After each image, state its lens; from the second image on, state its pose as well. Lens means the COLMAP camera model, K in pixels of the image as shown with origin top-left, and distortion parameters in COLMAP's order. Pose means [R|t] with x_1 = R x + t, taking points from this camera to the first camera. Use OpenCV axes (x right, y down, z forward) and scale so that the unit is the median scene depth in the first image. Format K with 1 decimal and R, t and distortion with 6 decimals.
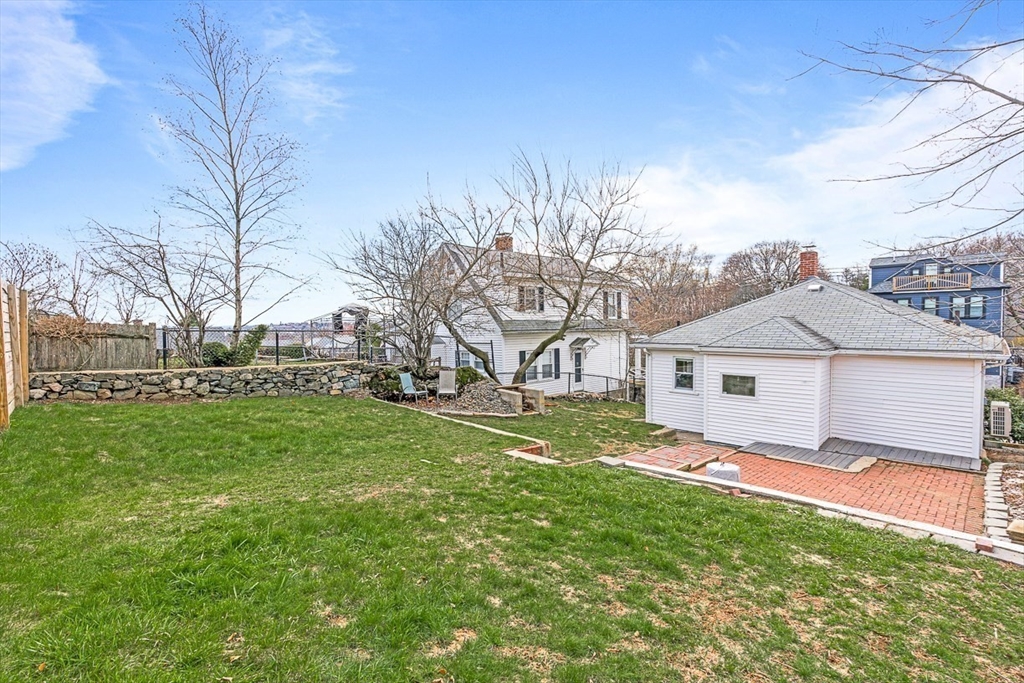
lens RADIAL K [[459.7, 0, 512.0], [0, 459.7, 341.5], [0, 0, 1]] dist [-0.003323, -0.000963]
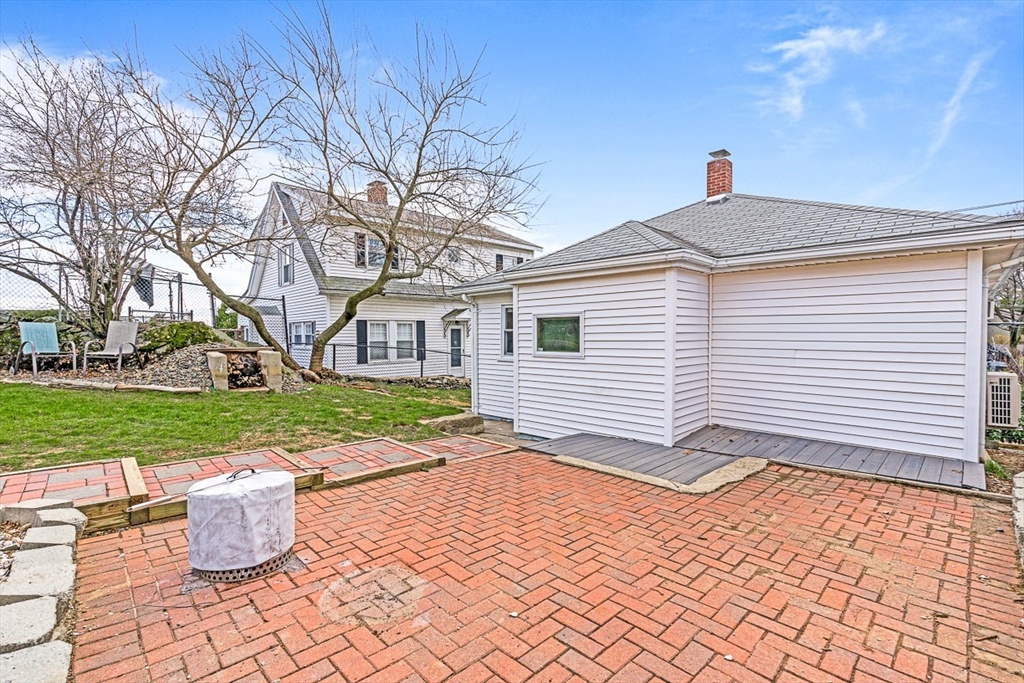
lens RADIAL K [[459.7, 0, 512.0], [0, 459.7, 341.5], [0, 0, 1]] dist [-0.003323, -0.000963]
pose [[0.999603, 0.007480, 0.027181, 0.421745], [-0.007012, 0.999826, -0.017270, 0.114746], [-0.027305, 0.017073, 0.999481, 0.432337]]
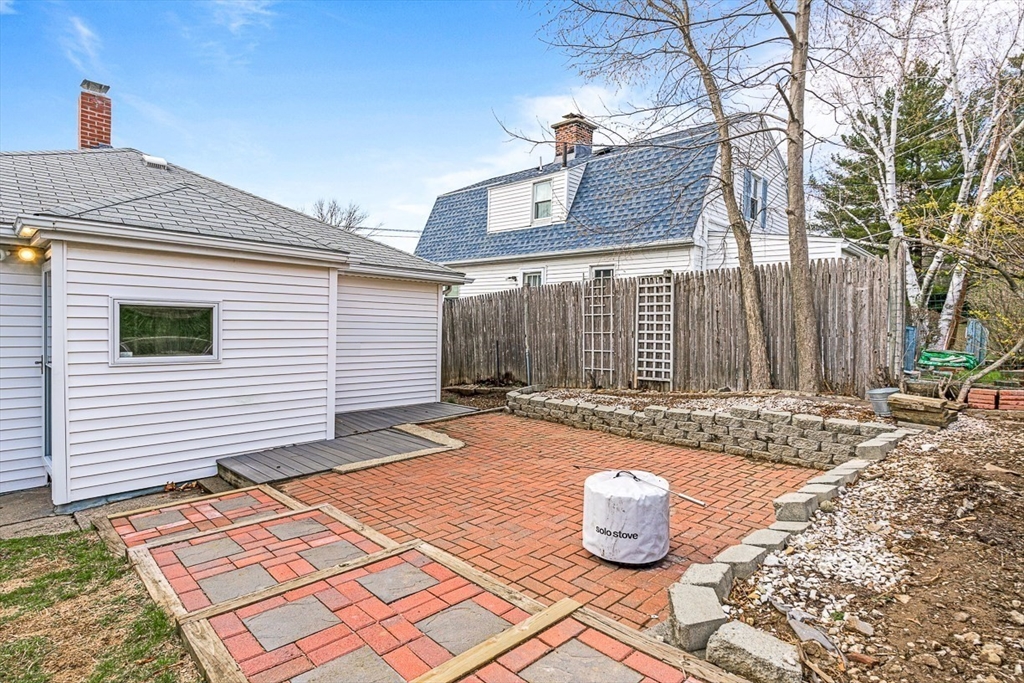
lens RADIAL K [[525.8, 0, 518.1], [0, 525.8, 330.2], [0, 0, 1]] dist [-0.002689, -0.000172]
pose [[-0.053586, -0.001862, 0.998562, 0.028561], [0.014145, 0.999897, 0.002623, 0.098049], [-0.998463, 0.014265, -0.053554, 0.727748]]
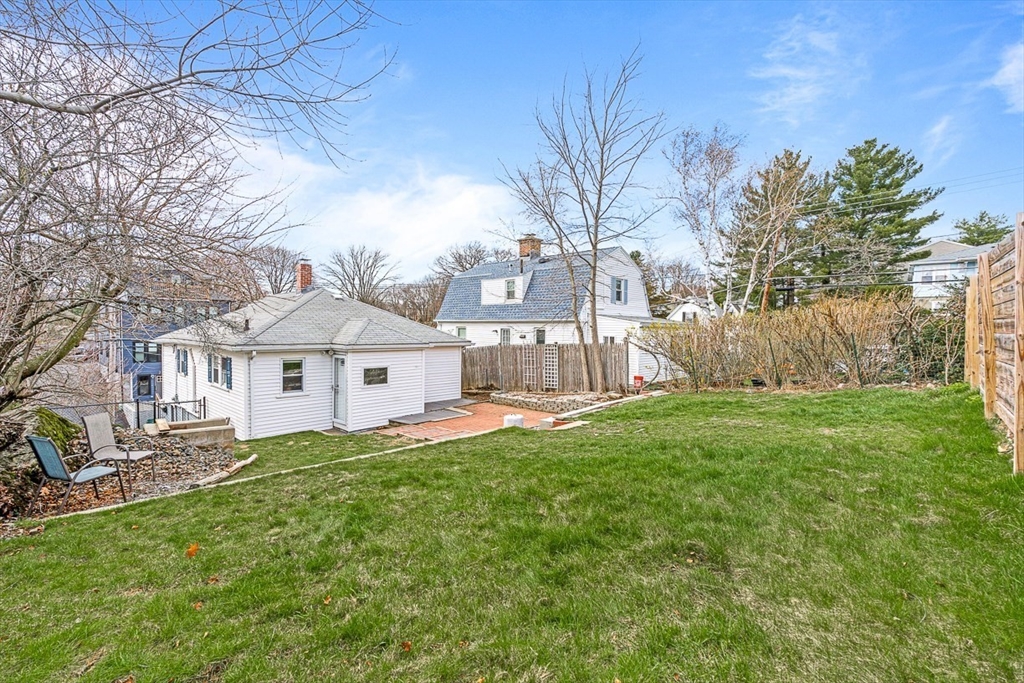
lens RADIAL K [[459.7, 0, 512.0], [0, 459.7, 341.5], [0, 0, 1]] dist [-0.003323, -0.000963]
pose [[-0.054832, -0.014313, 0.998393, -0.721517], [0.029646, 0.999433, 0.015956, -0.003510], [-0.998055, 0.030473, -0.054376, 0.710728]]
